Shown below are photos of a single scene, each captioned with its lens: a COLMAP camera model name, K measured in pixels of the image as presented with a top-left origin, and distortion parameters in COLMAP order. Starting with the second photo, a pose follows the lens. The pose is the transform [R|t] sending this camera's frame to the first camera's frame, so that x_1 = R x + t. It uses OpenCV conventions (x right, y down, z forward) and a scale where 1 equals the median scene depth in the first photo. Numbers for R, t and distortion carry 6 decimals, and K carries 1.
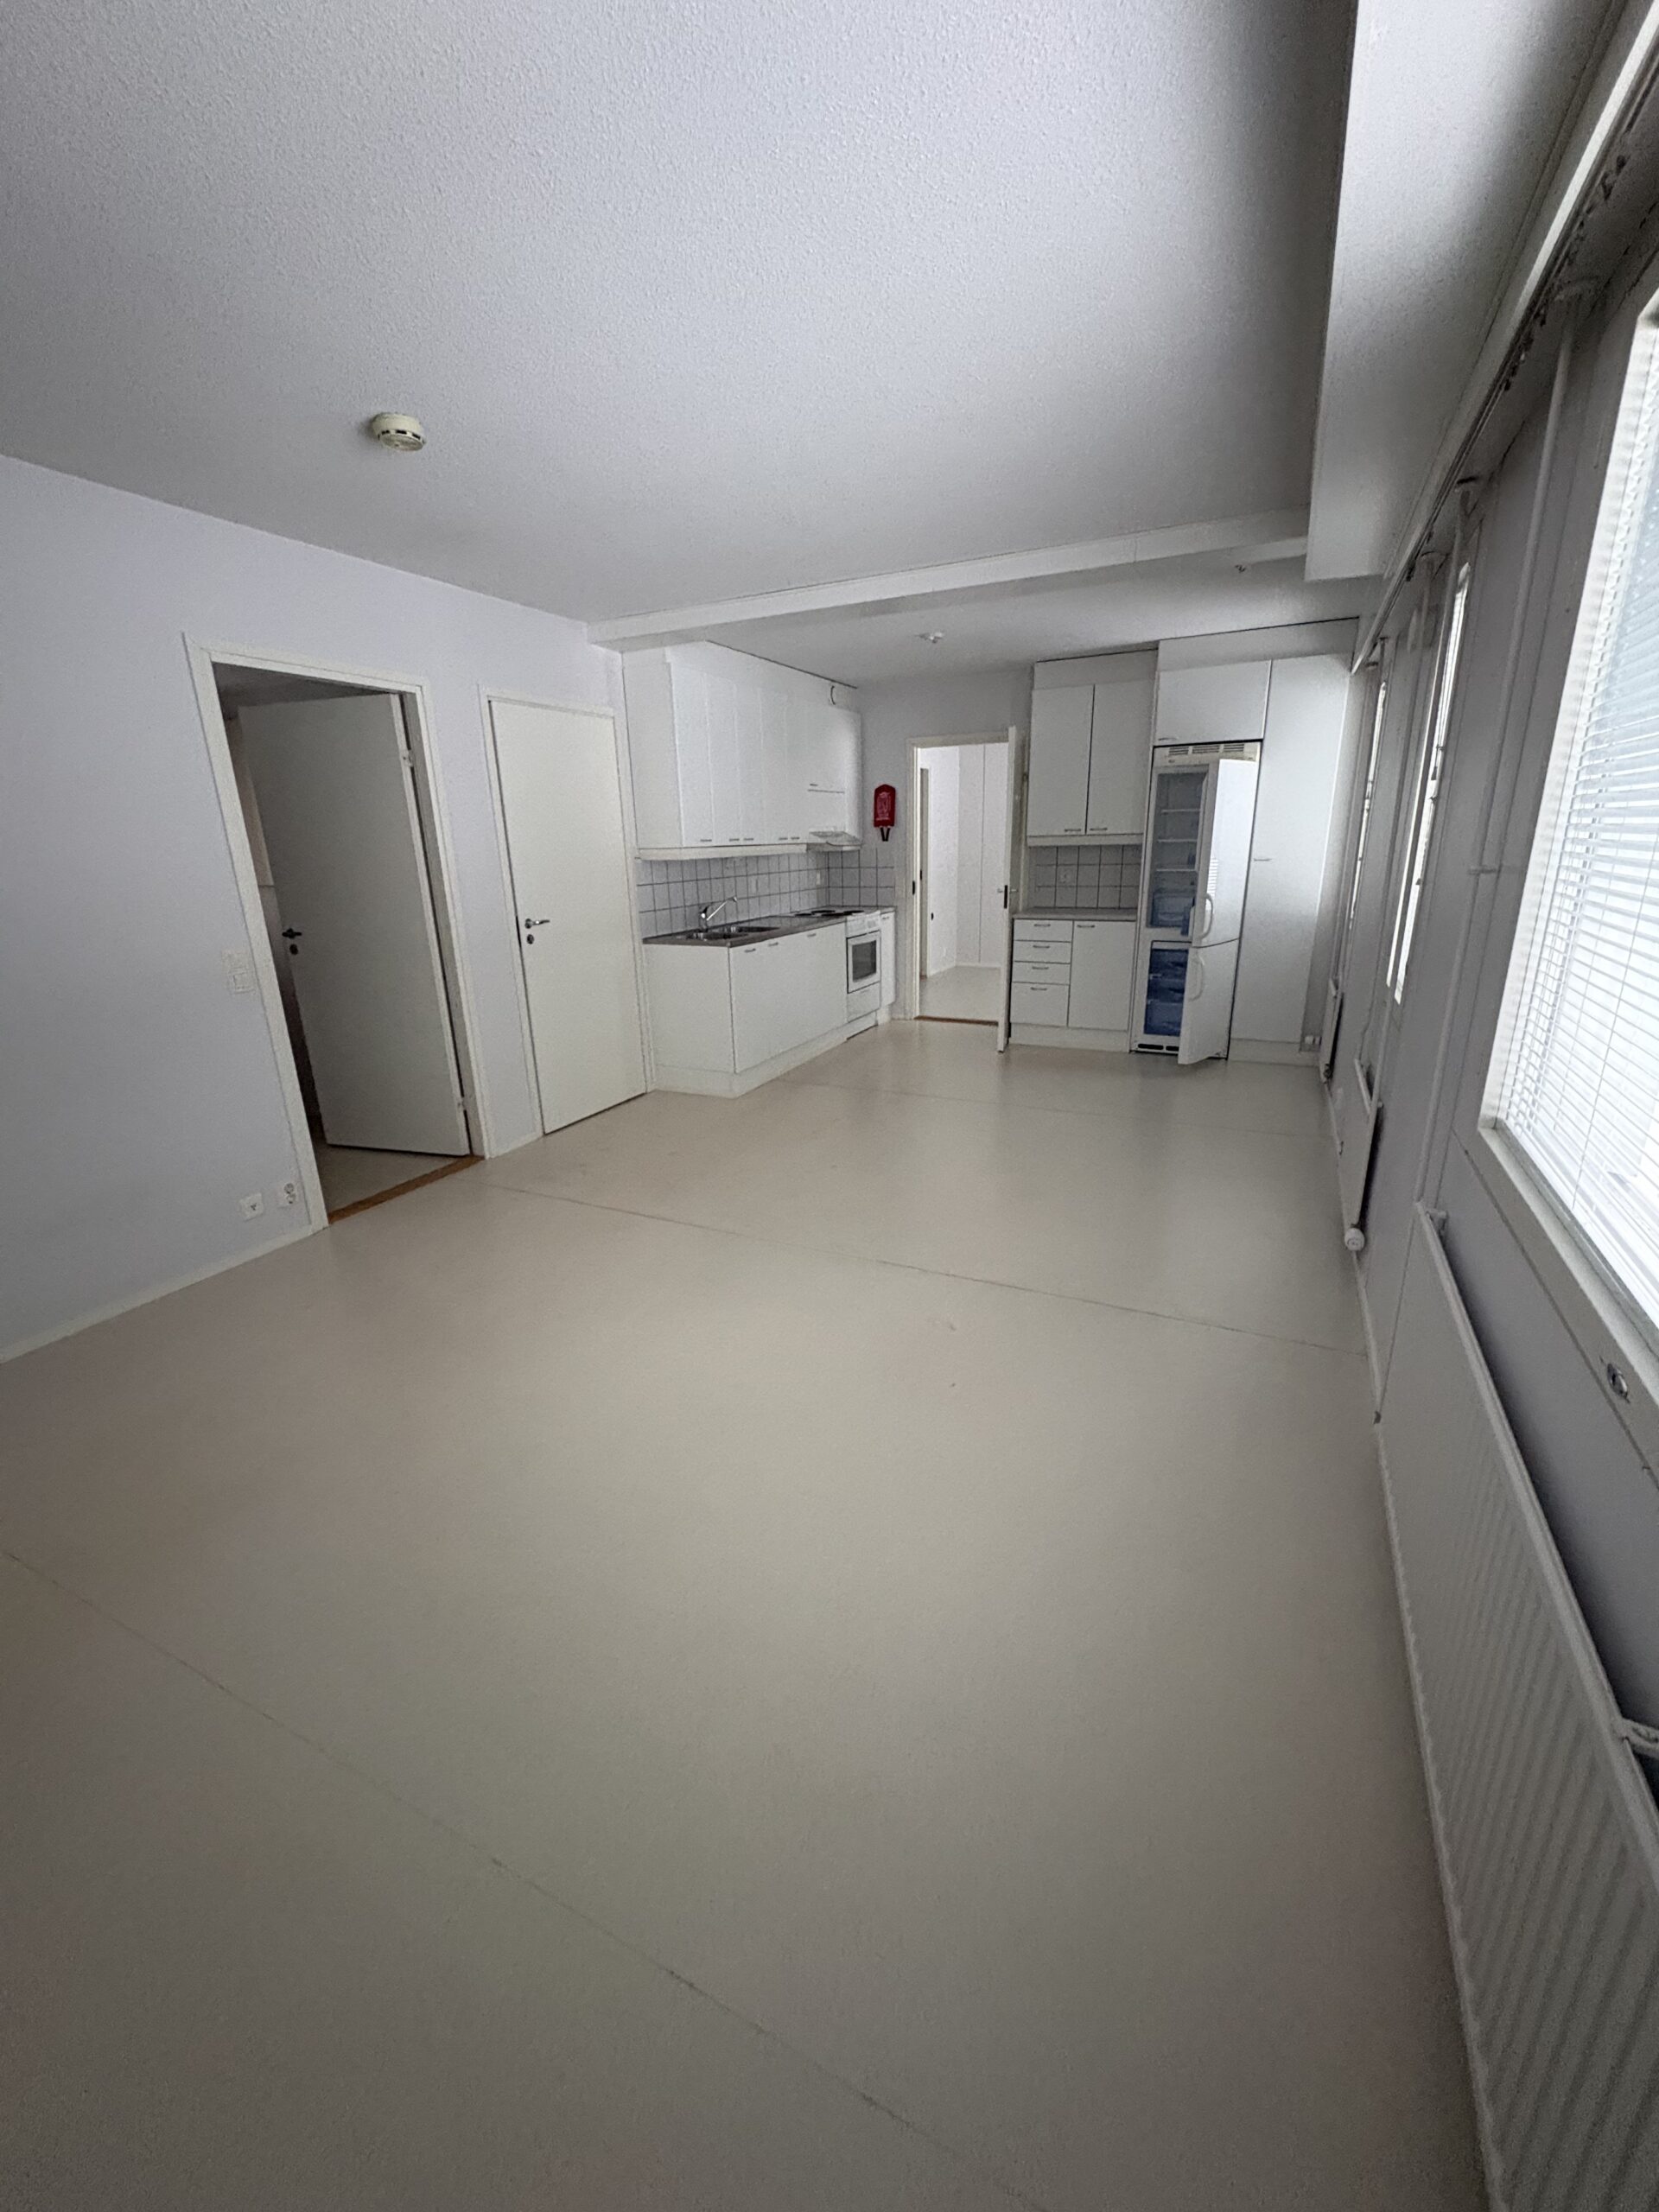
lens RADIAL K [[891.7, 0, 833.7], [0, 891.7, 1109.8], [0, 0, 1]] dist [-0.001378, 0.000034]
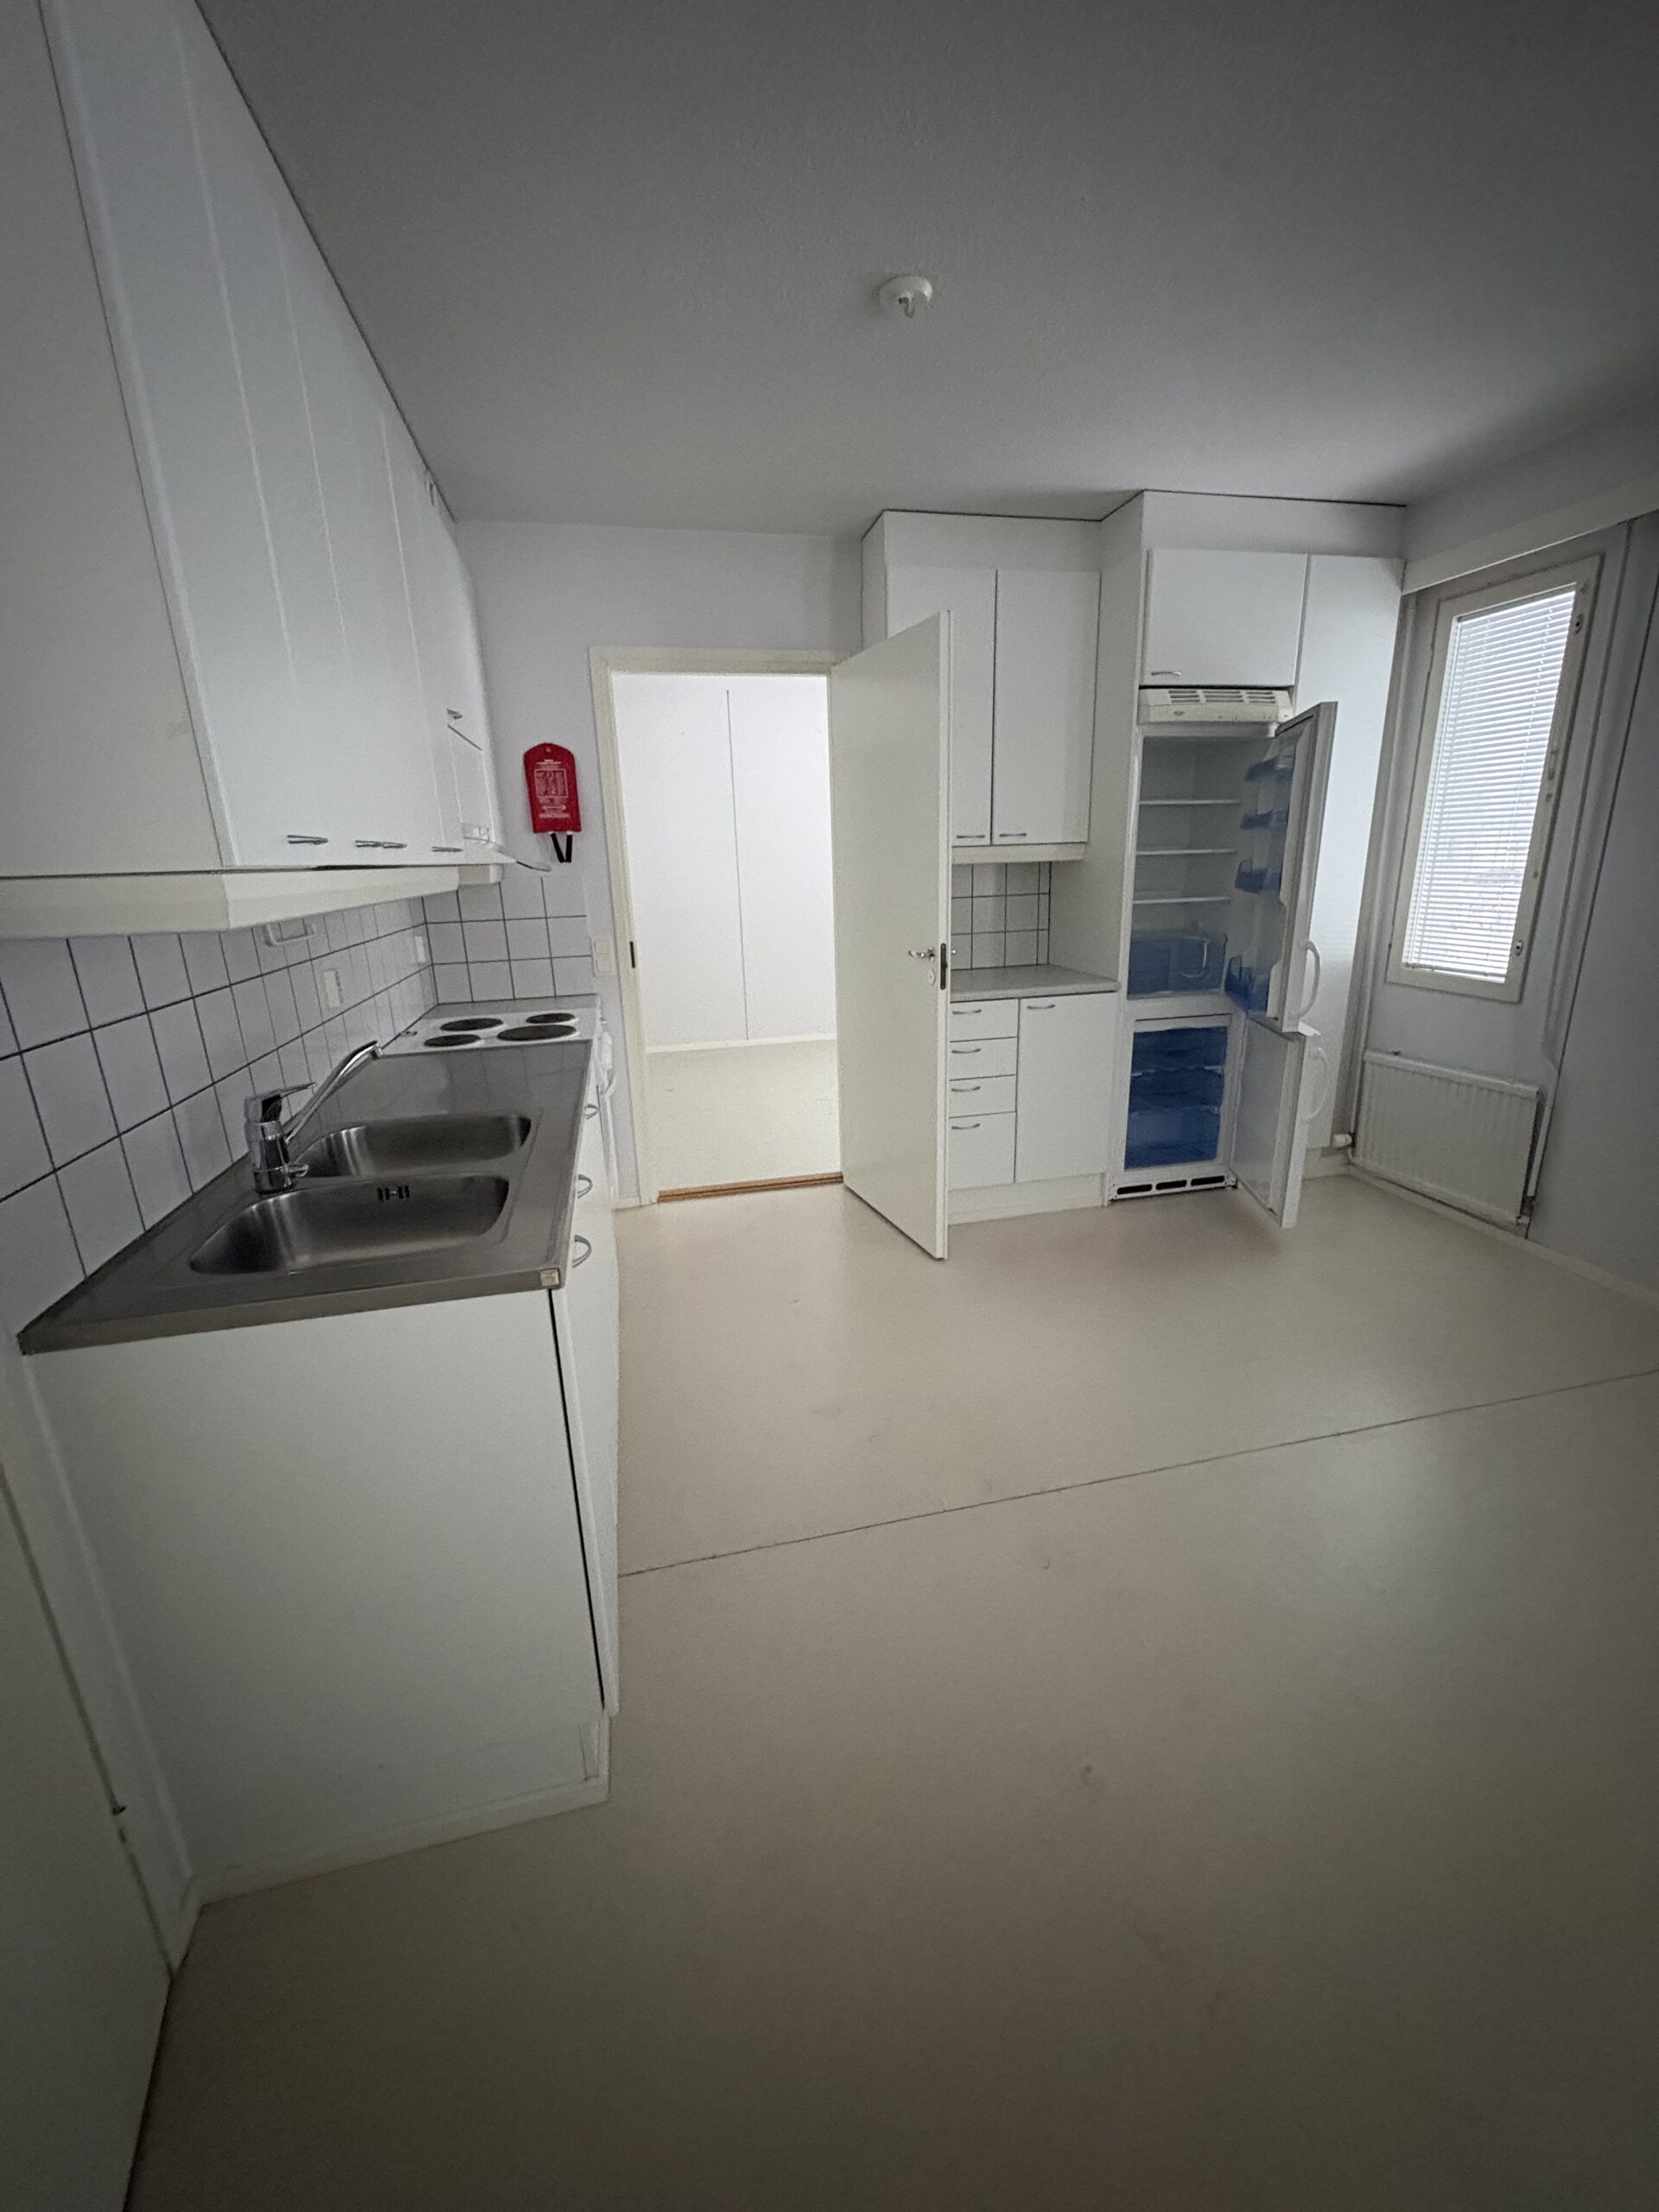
lens RADIAL K [[891.7, 0, 833.7], [0, 891.7, 1109.8], [0, 0, 1]] dist [-0.001378, 0.000034]
pose [[0.780865, -0.175108, 0.599655, -0.166296], [0.194458, 0.980354, 0.033056, -0.190102], [-0.593663, 0.090795, 0.799575, 0.649840]]
